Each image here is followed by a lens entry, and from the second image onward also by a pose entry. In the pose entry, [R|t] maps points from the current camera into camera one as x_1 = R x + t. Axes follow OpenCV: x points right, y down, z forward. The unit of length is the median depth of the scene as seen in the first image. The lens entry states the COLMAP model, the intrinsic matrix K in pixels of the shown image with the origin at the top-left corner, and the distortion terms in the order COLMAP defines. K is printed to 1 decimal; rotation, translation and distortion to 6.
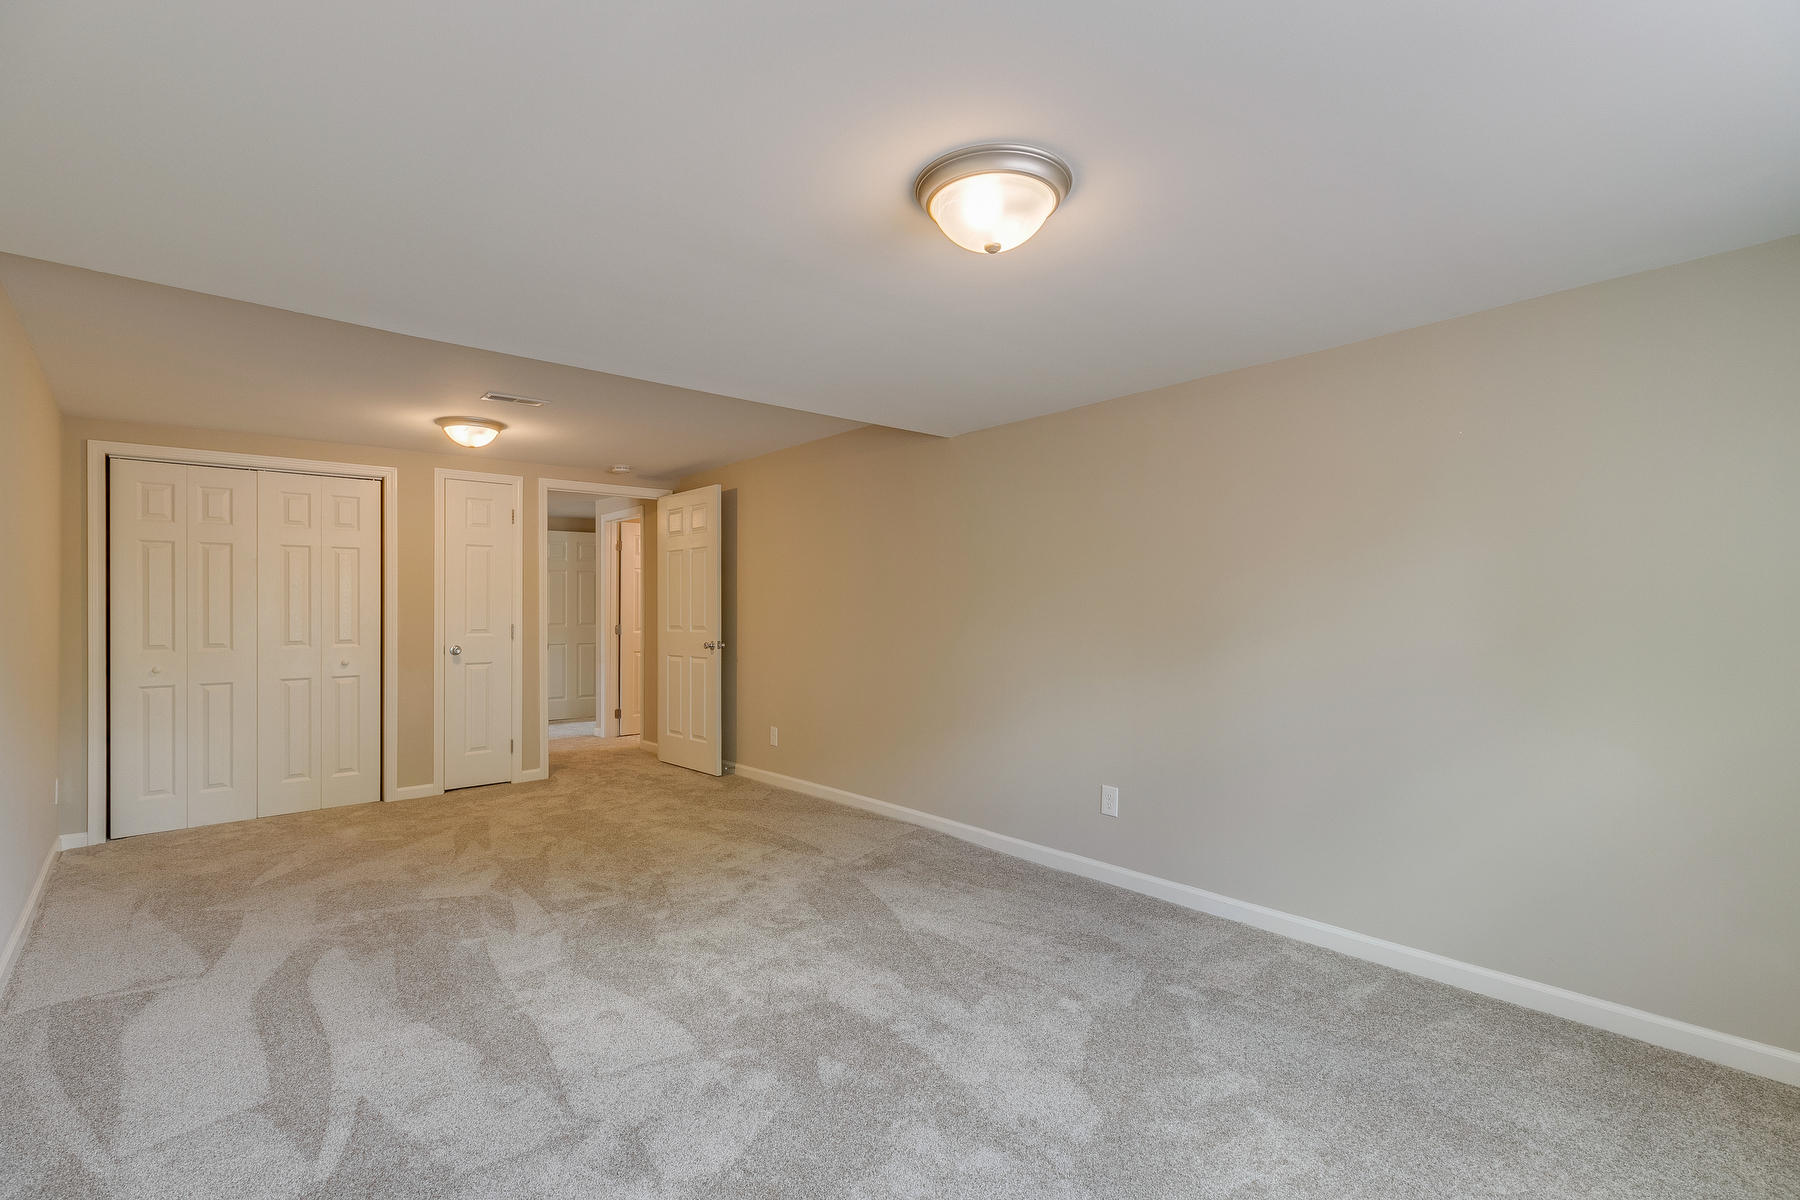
lens RADIAL K [[810.8, 0, 903.7], [0, 810.8, 598.3], [0, 0, 1]] dist [0.001222, 0.000080]
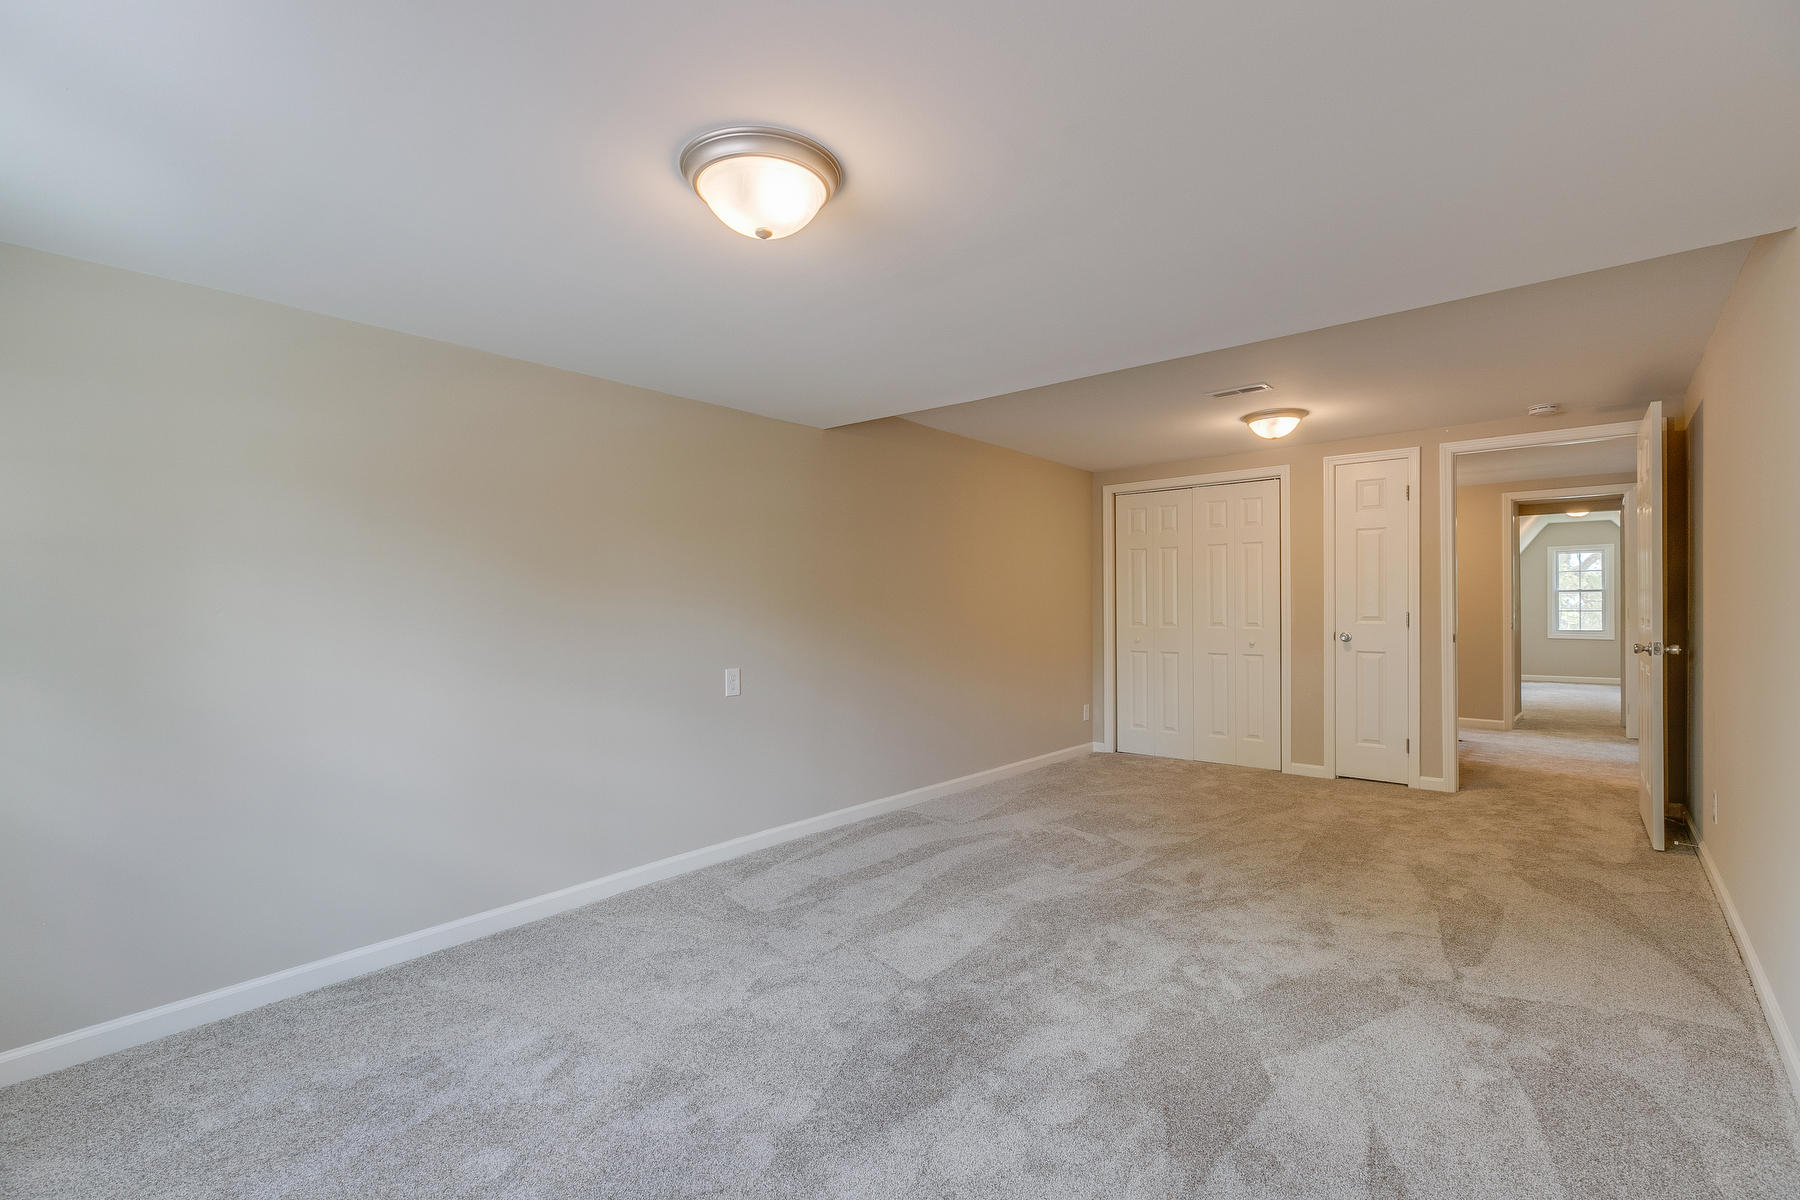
lens RADIAL K [[810.8, 0, 903.7], [0, 810.8, 598.3], [0, 0, 1]] dist [0.001222, 0.000080]
pose [[0.133185, -0.001044, -0.991091, 0.509566], [0.023002, 0.999733, 0.002038, 0.003095], [0.990824, -0.023069, 0.133173, 0.479017]]
